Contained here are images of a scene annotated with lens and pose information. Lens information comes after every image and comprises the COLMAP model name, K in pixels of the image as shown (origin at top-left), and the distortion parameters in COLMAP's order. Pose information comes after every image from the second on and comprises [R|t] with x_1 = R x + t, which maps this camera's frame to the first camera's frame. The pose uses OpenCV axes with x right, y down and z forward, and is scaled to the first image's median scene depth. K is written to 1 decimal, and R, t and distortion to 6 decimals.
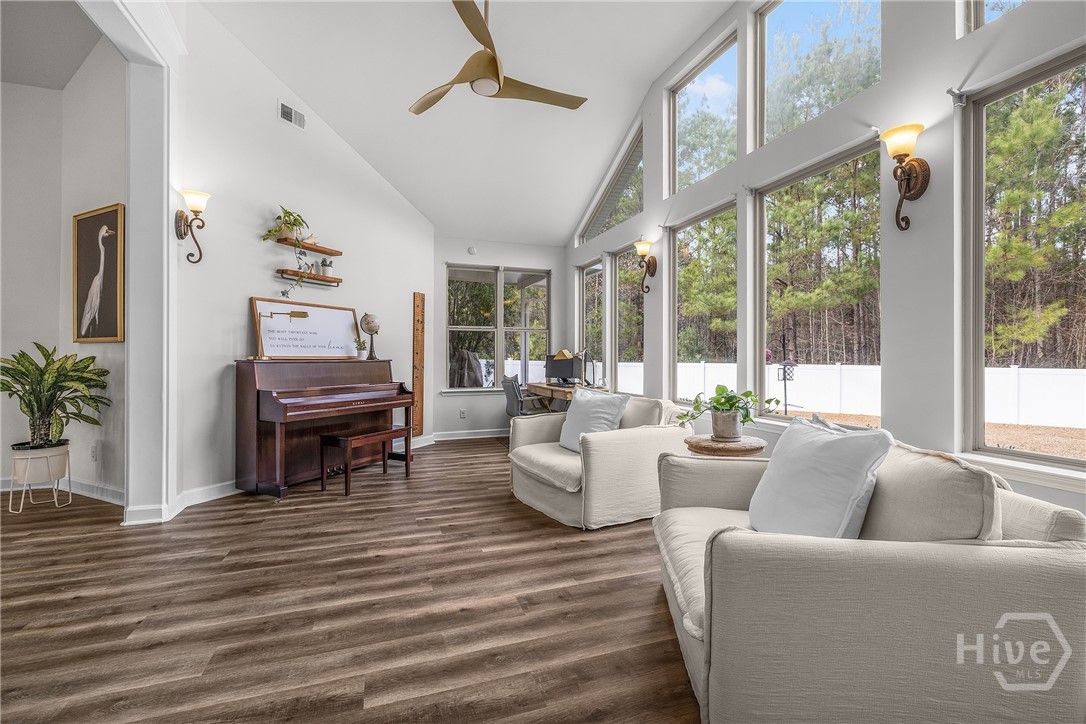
lens RADIAL K [[469.2, 0, 543.2], [0, 469.2, 356.7], [0, 0, 1]] dist [-0.000592, 0.000303]
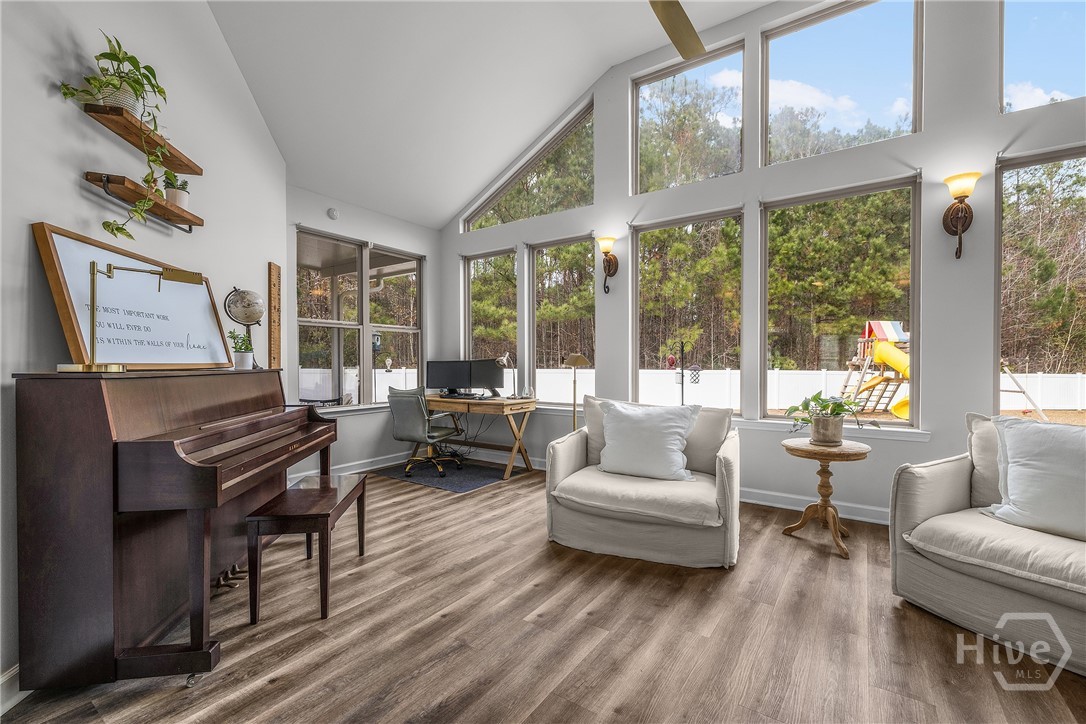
lens RADIAL K [[461.5, 0, 546.8], [0, 461.5, 370.1], [0, 0, 1]] dist [-0.000139, 0.000018]
pose [[0.808523, -0.011866, 0.588345, -0.570512], [0.002135, 0.999849, 0.017233, -0.001845], [-0.588460, -0.012677, 0.808427, 0.454809]]
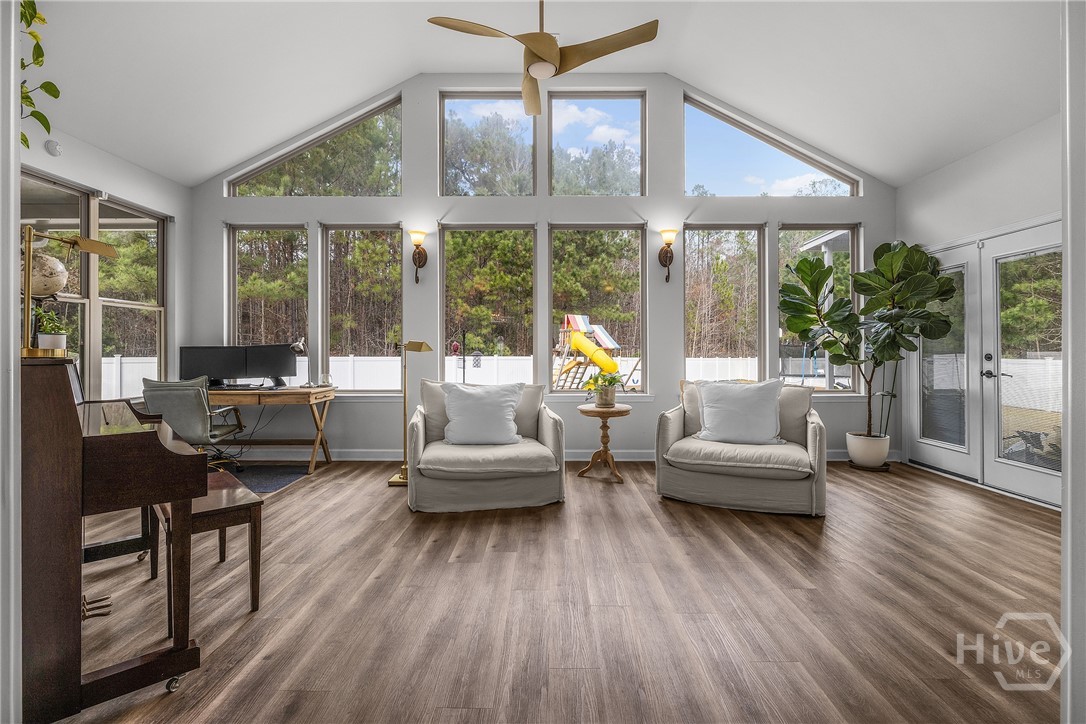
lens RADIAL K [[494.0, 0, 545.5], [0, 494.0, 347.3], [0, 0, 1]] dist [-0.007335, 0.001163]
pose [[0.338018, 0.002242, 0.941137, -0.910799], [-0.000013, 0.999997, -0.002378, -0.001060], [-0.941140, 0.000791, 0.338017, 0.547686]]
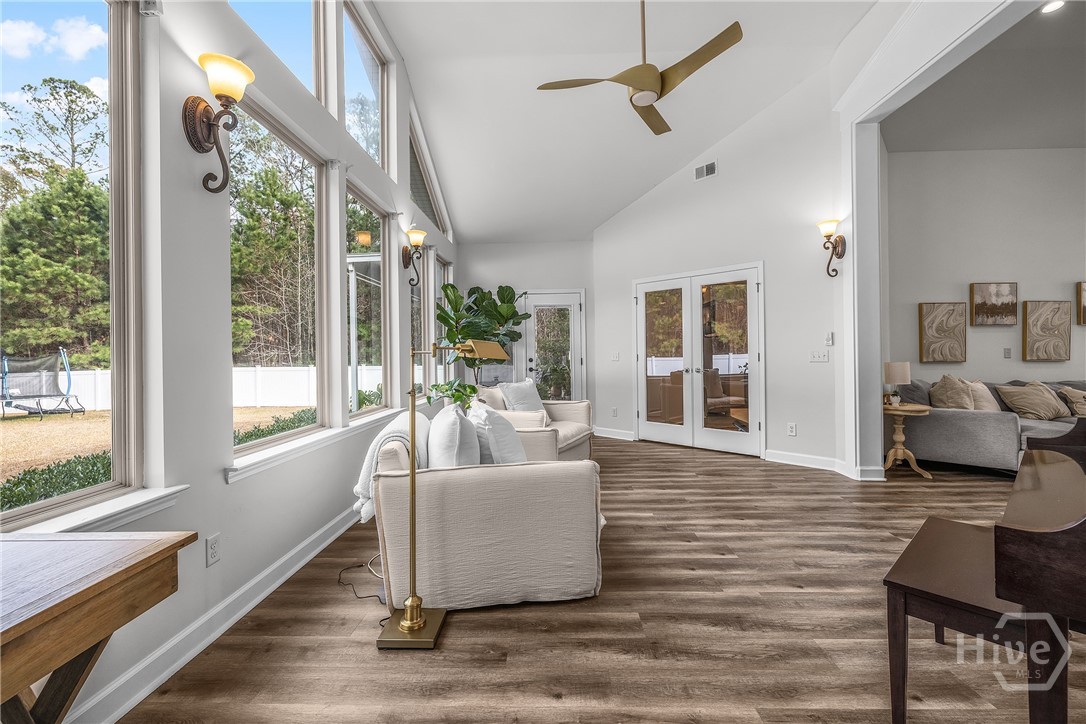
lens RADIAL K [[460.2, 0, 546.3], [0, 460.2, 356.1], [0, 0, 1]] dist [-0.000146, 0.000148]
pose [[-0.934981, 0.009777, 0.354563, -0.232718], [0.010602, 0.999944, 0.000385, 0.002461], [-0.354540, 0.004119, -0.935032, 1.725111]]
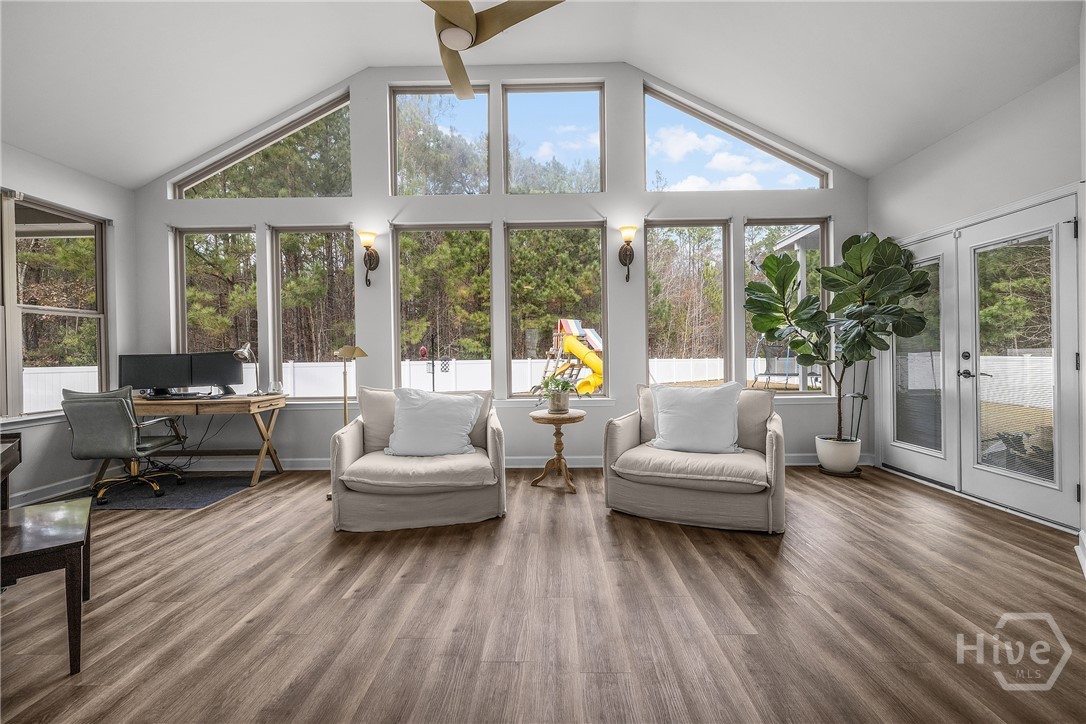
lens RADIAL K [[460.2, 0, 546.3], [0, 460.2, 356.1], [0, 0, 1]] dist [-0.000146, 0.000148]
pose [[0.345202, -0.013556, 0.938431, -0.730769], [0.012693, 0.999872, 0.009775, -0.000863], [-0.938443, 0.008537, 0.345330, 0.471172]]
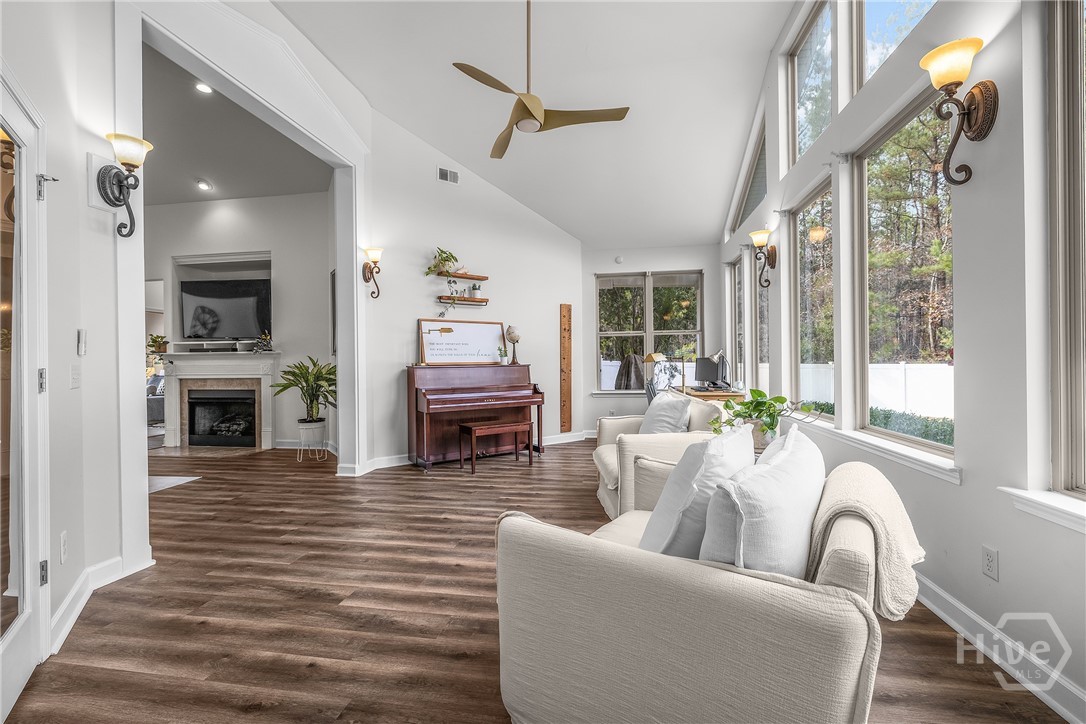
lens RADIAL K [[460.1, 0, 543.0], [0, 460.1, 362.0], [0, 0, 1]] dist [-0.000443, 0.000084]
pose [[0.872419, -0.012844, -0.488590, 0.378570], [0.014608, 0.999893, -0.000202, 0.001842], [0.488541, -0.006961, 0.872513, 0.028385]]
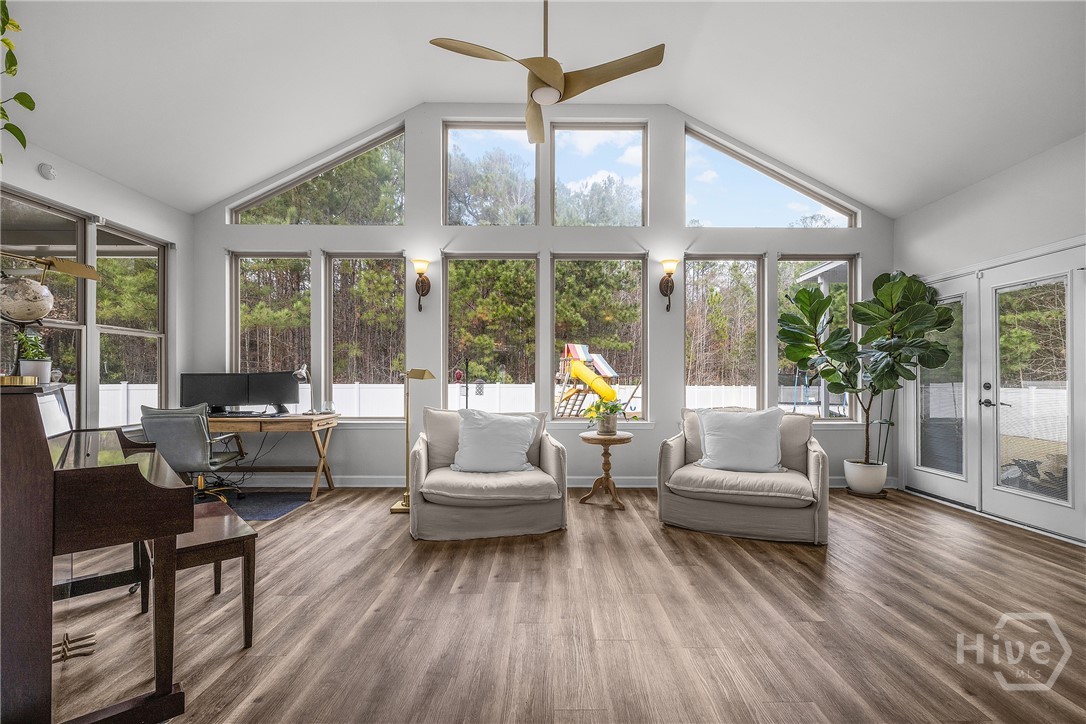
lens RADIAL K [[475.4, 0, 551.3], [0, 475.4, 376.4], [0, 0, 1]] dist [0.001186, -0.000490]
pose [[0.327112, 0.001275, 0.944985, -0.876948], [-0.002621, 0.999996, -0.000442, -0.000355], [-0.944982, -0.002332, 0.327114, 0.565479]]
